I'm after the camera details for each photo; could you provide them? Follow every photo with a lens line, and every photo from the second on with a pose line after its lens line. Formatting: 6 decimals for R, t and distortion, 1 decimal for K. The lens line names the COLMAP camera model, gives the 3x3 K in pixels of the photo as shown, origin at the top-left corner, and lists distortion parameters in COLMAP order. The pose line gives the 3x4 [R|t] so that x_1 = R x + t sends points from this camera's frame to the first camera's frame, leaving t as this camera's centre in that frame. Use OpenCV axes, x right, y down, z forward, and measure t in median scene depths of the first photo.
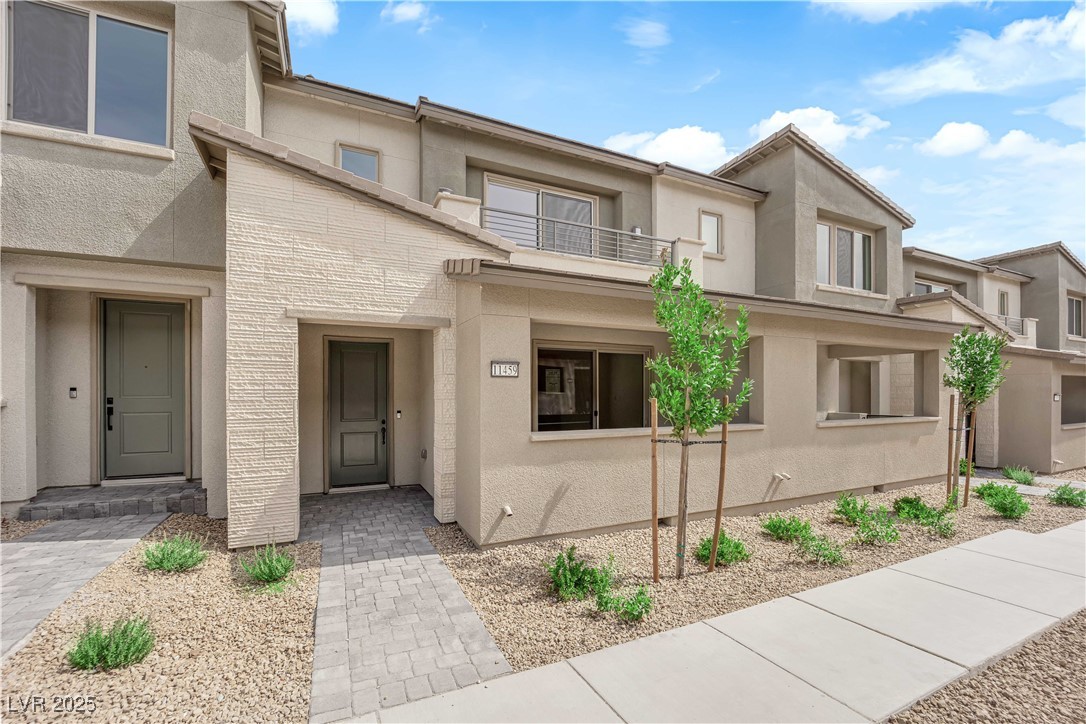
lens RADIAL K [[503.6, 0, 537.1], [0, 503.6, 394.1], [0, 0, 1]] dist [-0.014483, -0.000890]
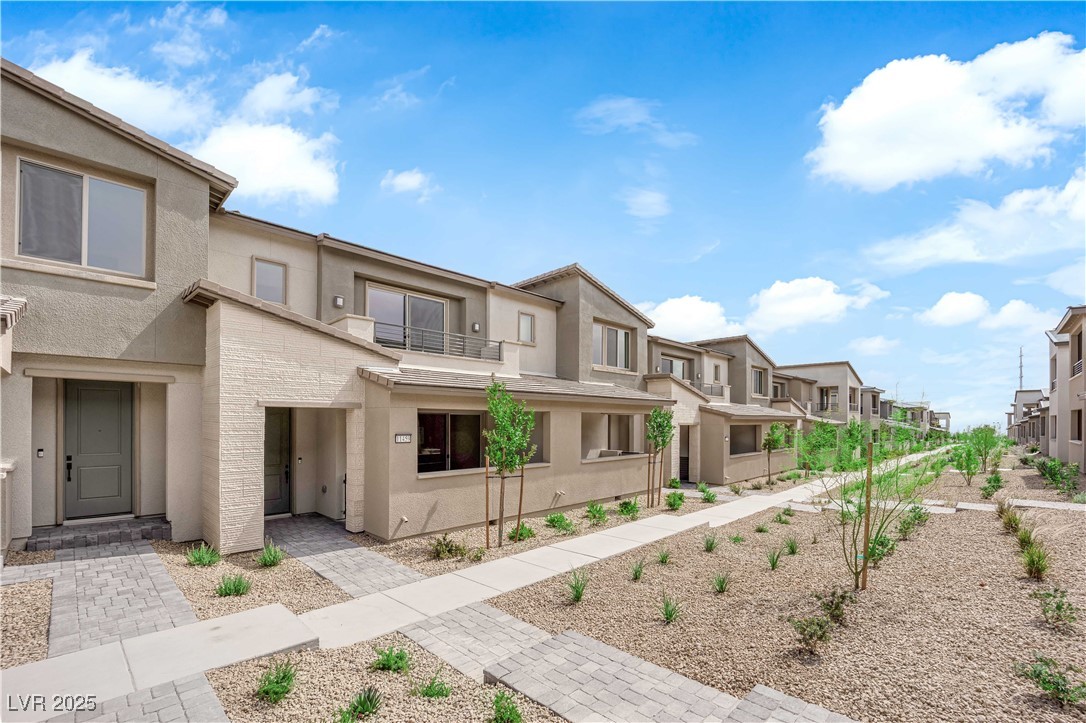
lens RADIAL K [[462.4, 0, 548.5], [0, 462.4, 425.0], [0, 0, 1]] dist [-0.001721, -0.006010]
pose [[0.935813, 0.004559, 0.352468, -0.136301], [-0.003660, 0.999988, -0.003215, -0.079664], [-0.352479, 0.001719, 0.935818, -0.584482]]
